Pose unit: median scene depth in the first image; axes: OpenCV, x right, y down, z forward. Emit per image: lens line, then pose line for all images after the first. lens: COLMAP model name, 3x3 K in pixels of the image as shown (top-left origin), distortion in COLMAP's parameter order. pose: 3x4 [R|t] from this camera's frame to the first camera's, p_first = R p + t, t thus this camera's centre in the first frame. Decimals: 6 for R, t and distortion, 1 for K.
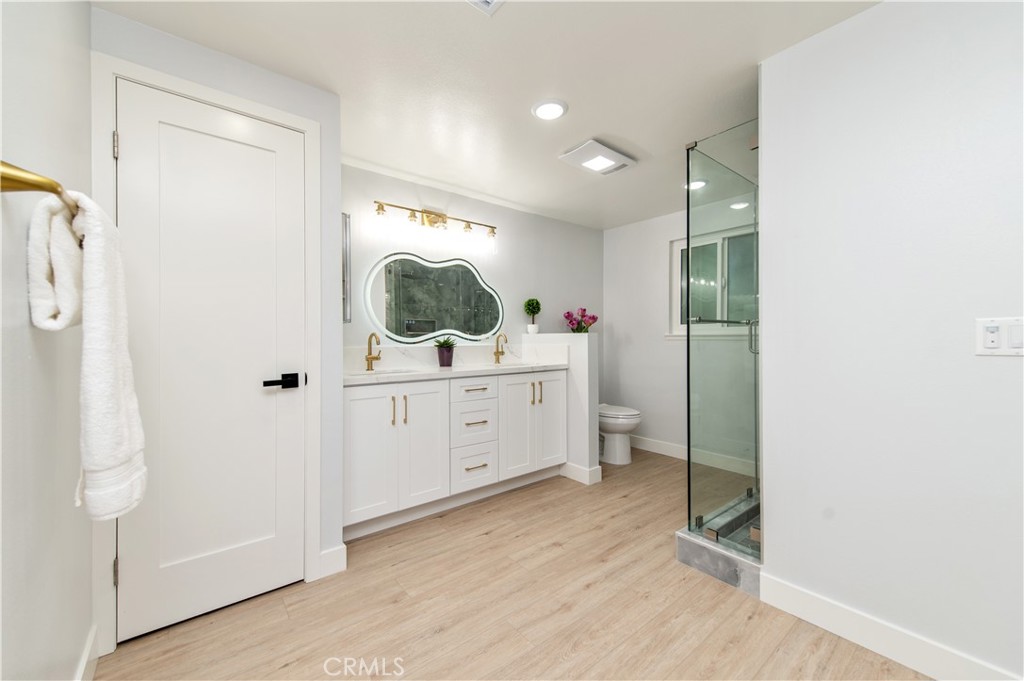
lens RADIAL K [[401.9, 0, 514.5], [0, 401.9, 339.8], [0, 0, 1]] dist [0.006719, -0.000185]
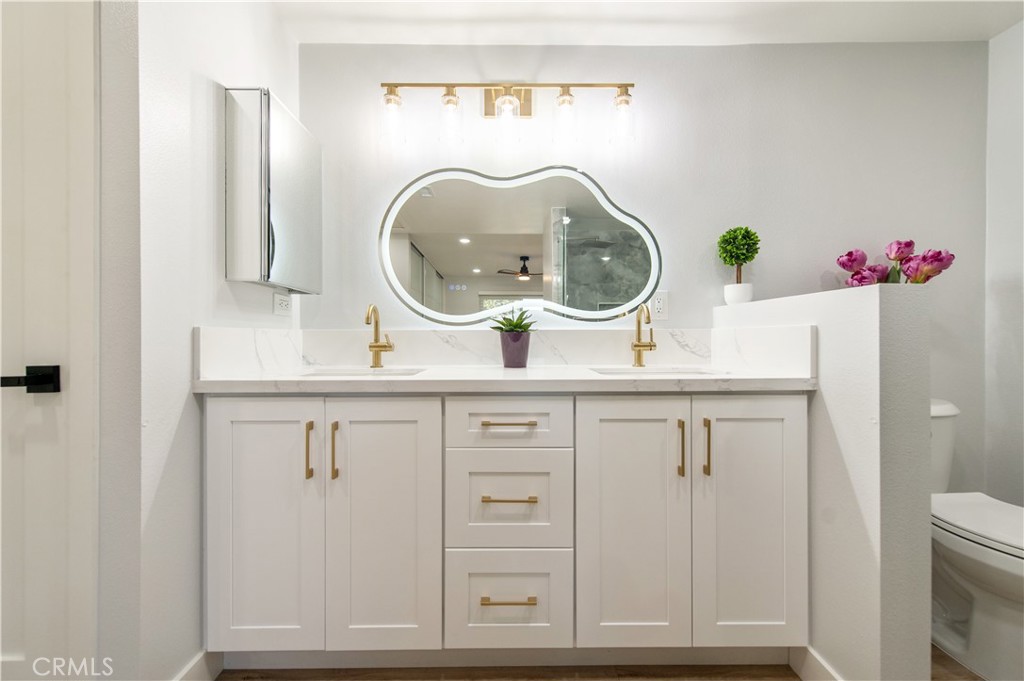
lens RADIAL K [[401.9, 0, 514.5], [0, 401.9, 339.8], [0, 0, 1]] dist [0.006719, -0.000185]
pose [[0.778049, 0.007859, -0.628154, 0.150887], [-0.003740, 0.999962, 0.007878, 0.023657], [0.628192, -0.003780, 0.778049, 0.544888]]
